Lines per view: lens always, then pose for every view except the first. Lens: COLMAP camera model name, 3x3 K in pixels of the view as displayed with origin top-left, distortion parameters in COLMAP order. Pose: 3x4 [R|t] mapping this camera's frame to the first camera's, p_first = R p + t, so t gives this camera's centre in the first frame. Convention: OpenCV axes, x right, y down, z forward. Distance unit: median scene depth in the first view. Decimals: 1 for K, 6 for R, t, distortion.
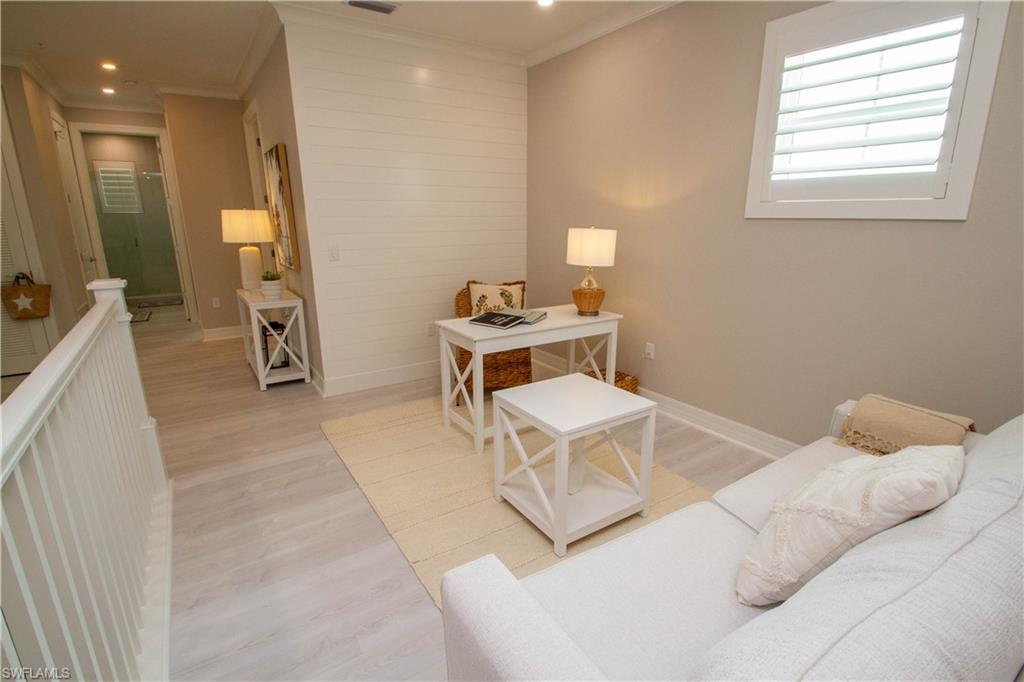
lens RADIAL K [[485.8, 0, 513.2], [0, 485.8, 346.6], [0, 0, 1]] dist [0.001321, -0.013460]
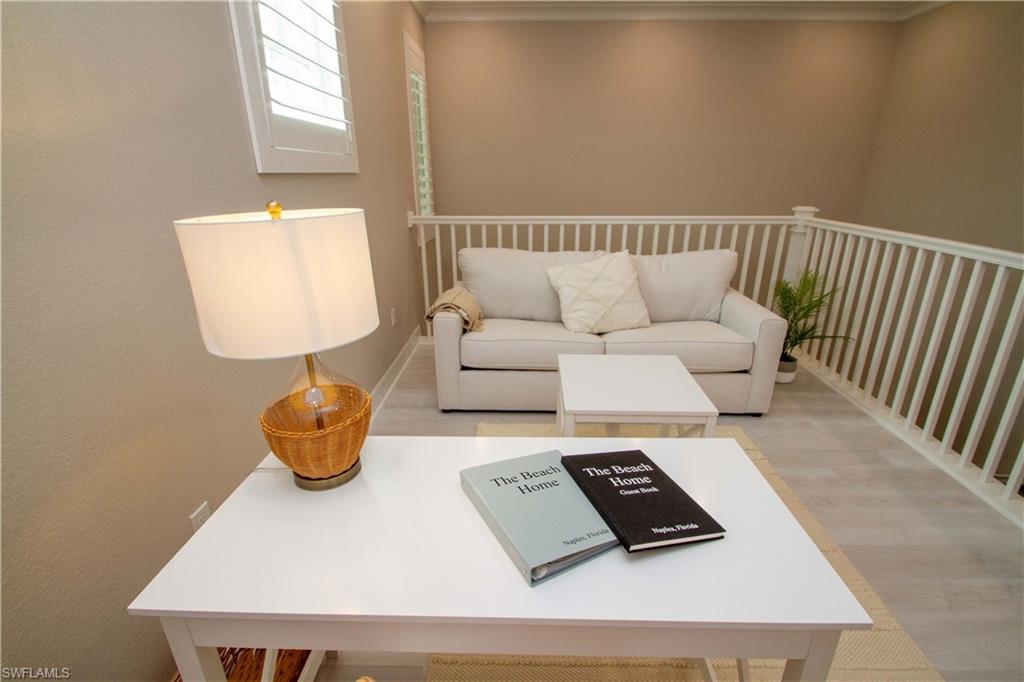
lens RADIAL K [[485.8, 0, 513.2], [0, 485.8, 346.6], [0, 0, 1]] dist [0.001321, -0.013460]
pose [[-0.822320, -0.186591, 0.537563, -0.187327], [0.154158, 0.836327, 0.526111, -0.490045], [-0.547746, 0.515501, -0.658963, 1.860643]]
